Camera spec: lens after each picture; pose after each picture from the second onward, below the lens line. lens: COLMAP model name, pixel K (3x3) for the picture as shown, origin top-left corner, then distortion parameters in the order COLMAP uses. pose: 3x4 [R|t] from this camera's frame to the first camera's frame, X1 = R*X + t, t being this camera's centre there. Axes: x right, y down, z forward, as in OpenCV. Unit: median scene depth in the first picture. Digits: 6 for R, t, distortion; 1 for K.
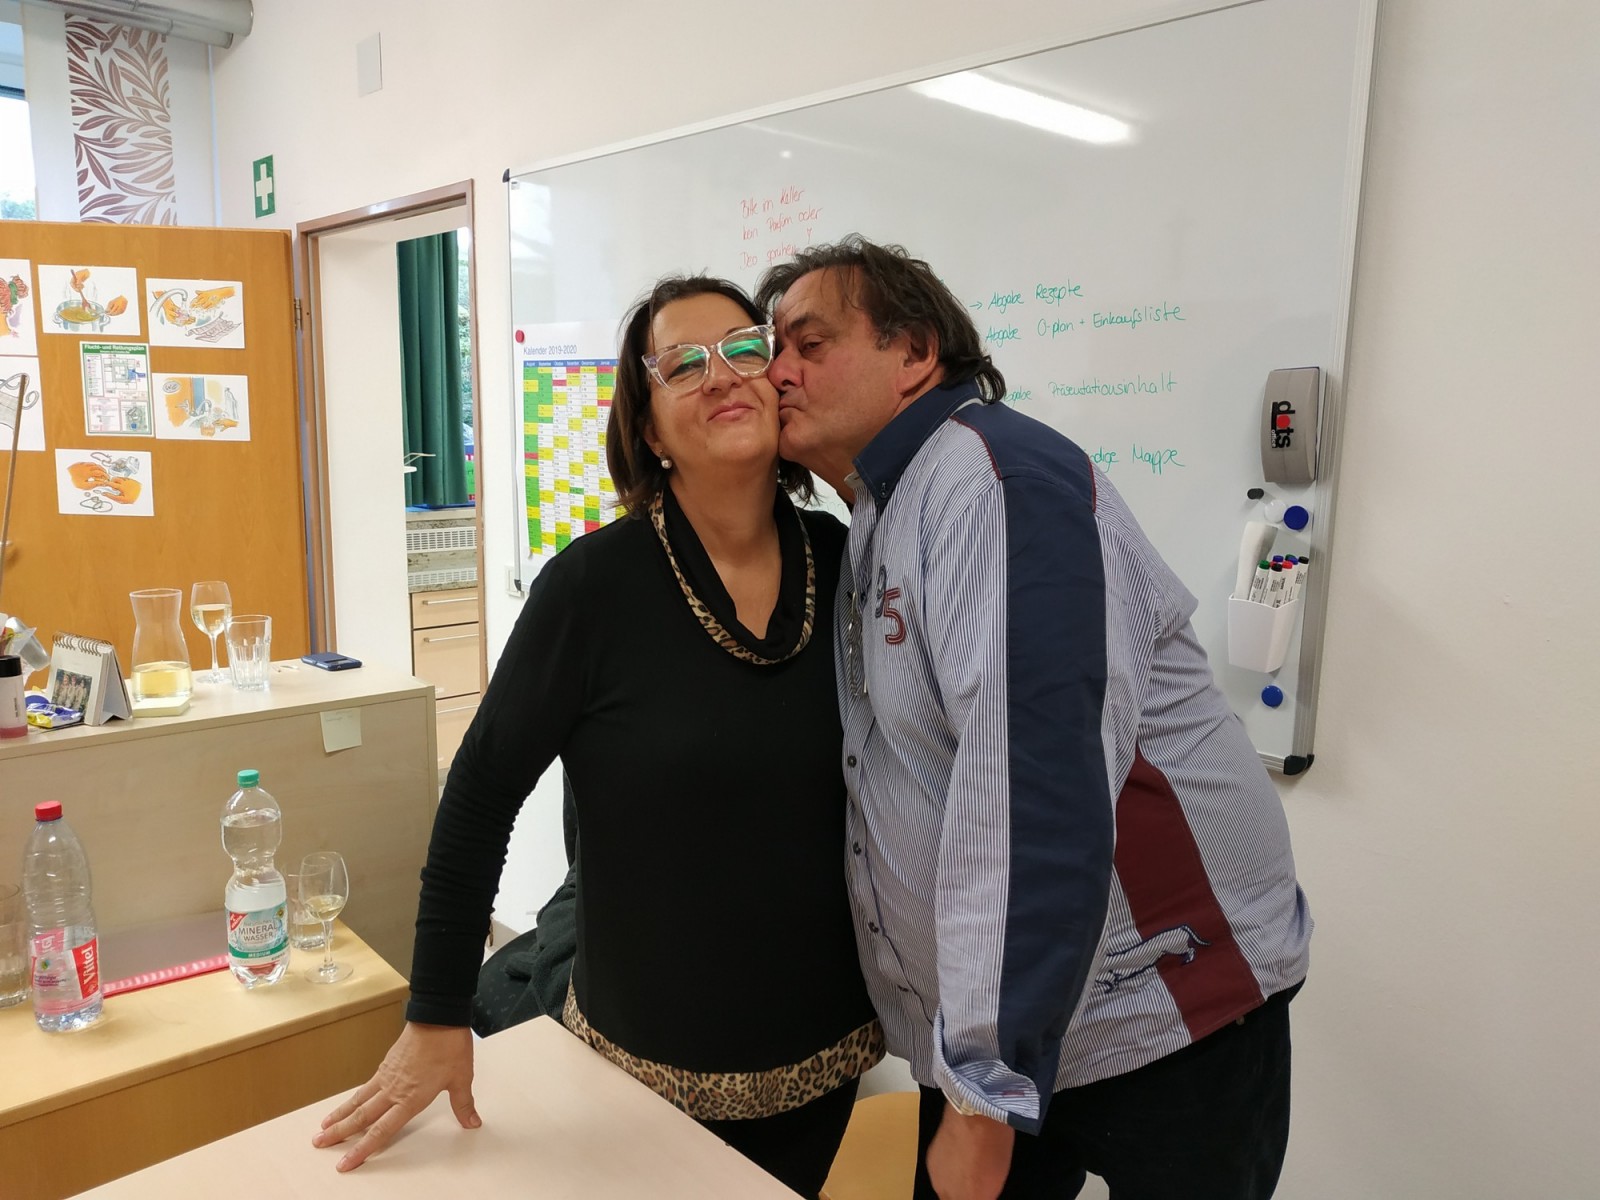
lens RADIAL K [[1183.0, 0, 805.6], [0, 1183.0, 606.0], [0, 0, 1]] dist [0.036390, -0.066857]
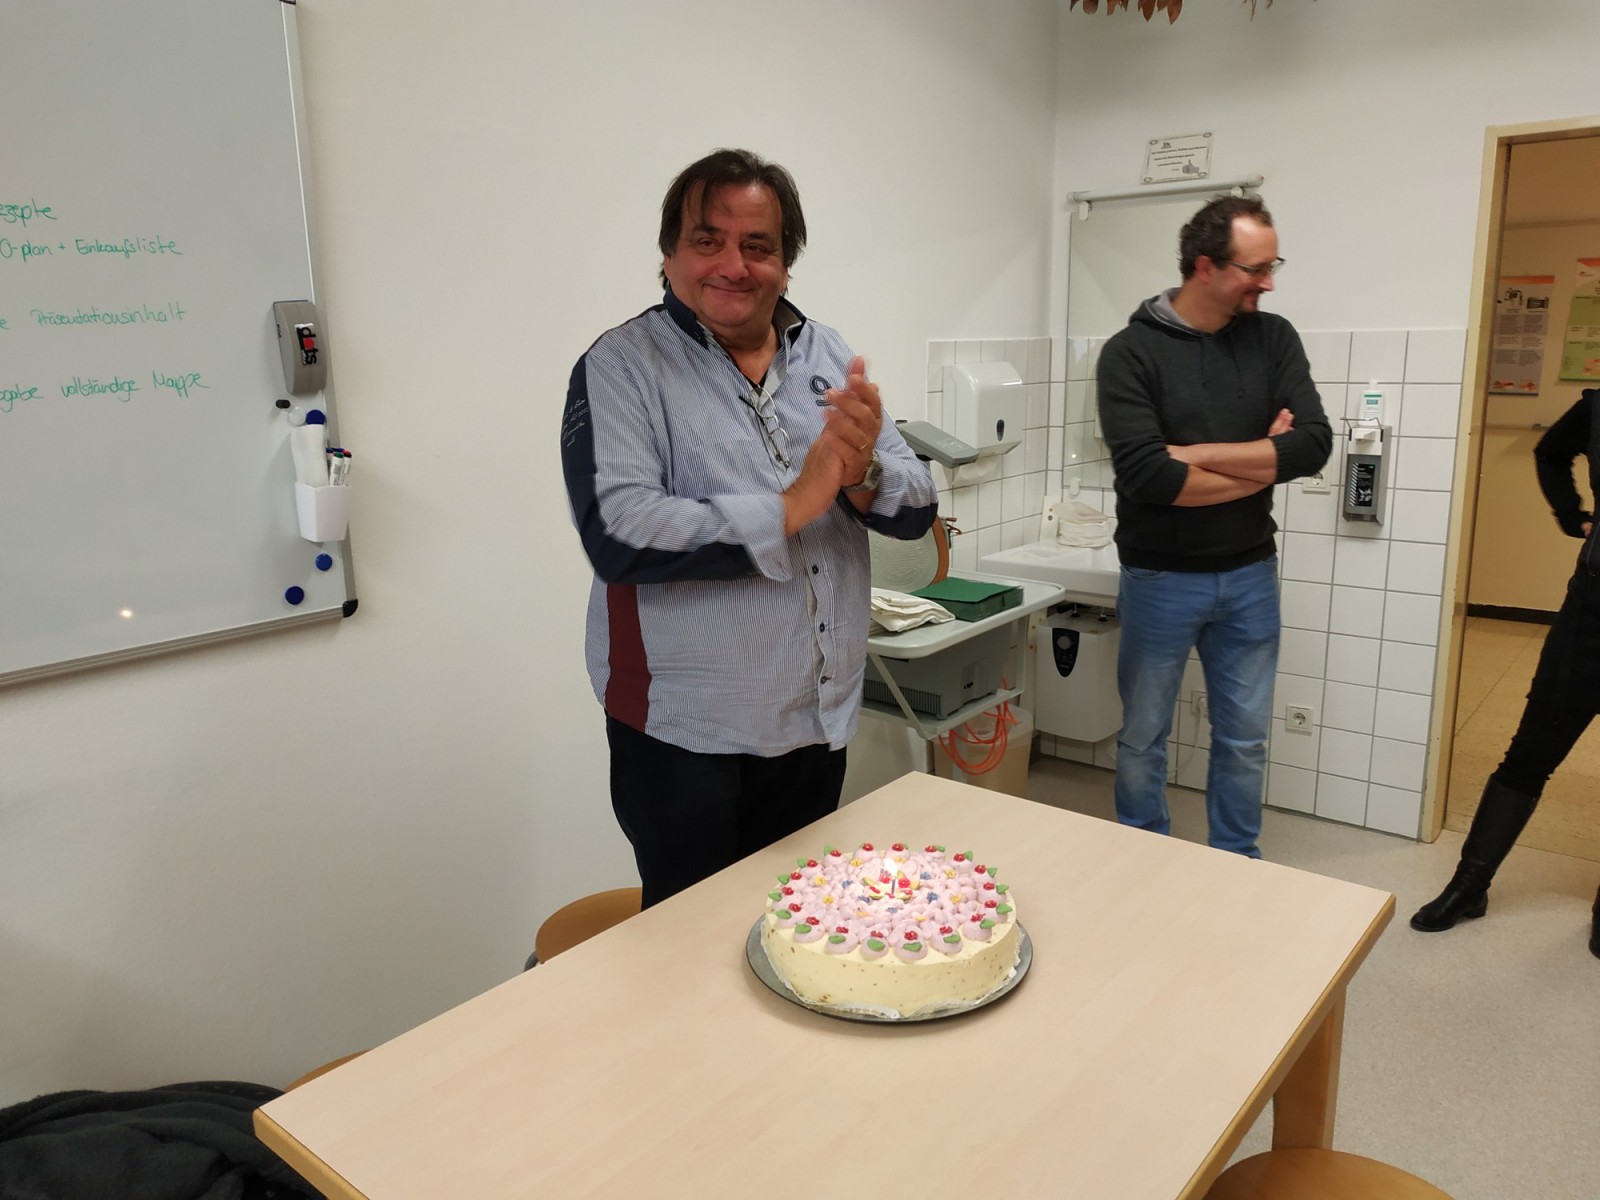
lens RADIAL K [[1183.0, 0, 805.6], [0, 1183.0, 606.0], [0, 0, 1]] dist [0.036390, -0.066857]
pose [[-0.156921, -0.227460, 0.961061, -0.934070], [0.183143, 0.949536, 0.254636, -0.110482], [-0.970481, 0.215970, -0.107345, 0.654647]]
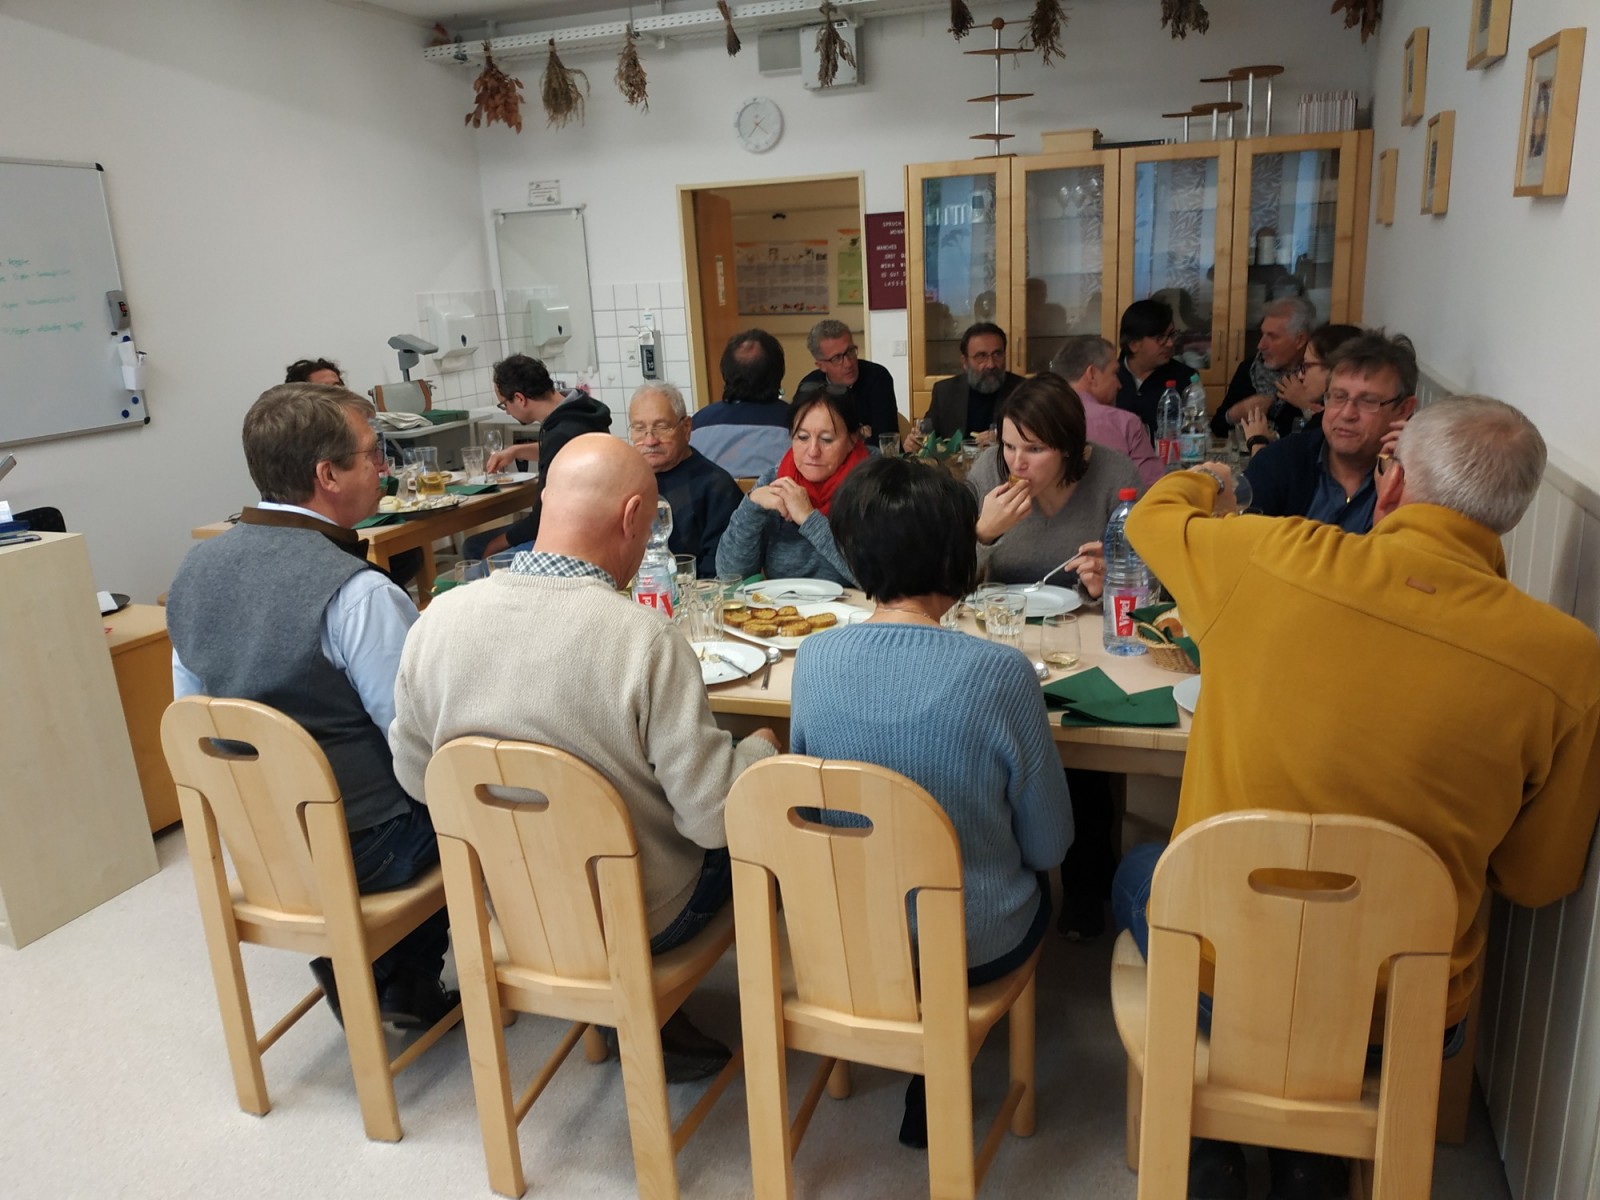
lens RADIAL K [[1183.0, 0, 805.6], [0, 1183.0, 606.0], [0, 0, 1]] dist [0.036390, -0.066857]
pose [[-0.474181, -0.237581, 0.847766, -3.155163], [0.185252, 0.914423, 0.359878, -0.220833], [-0.860717, 0.327697, -0.389590, 0.893252]]
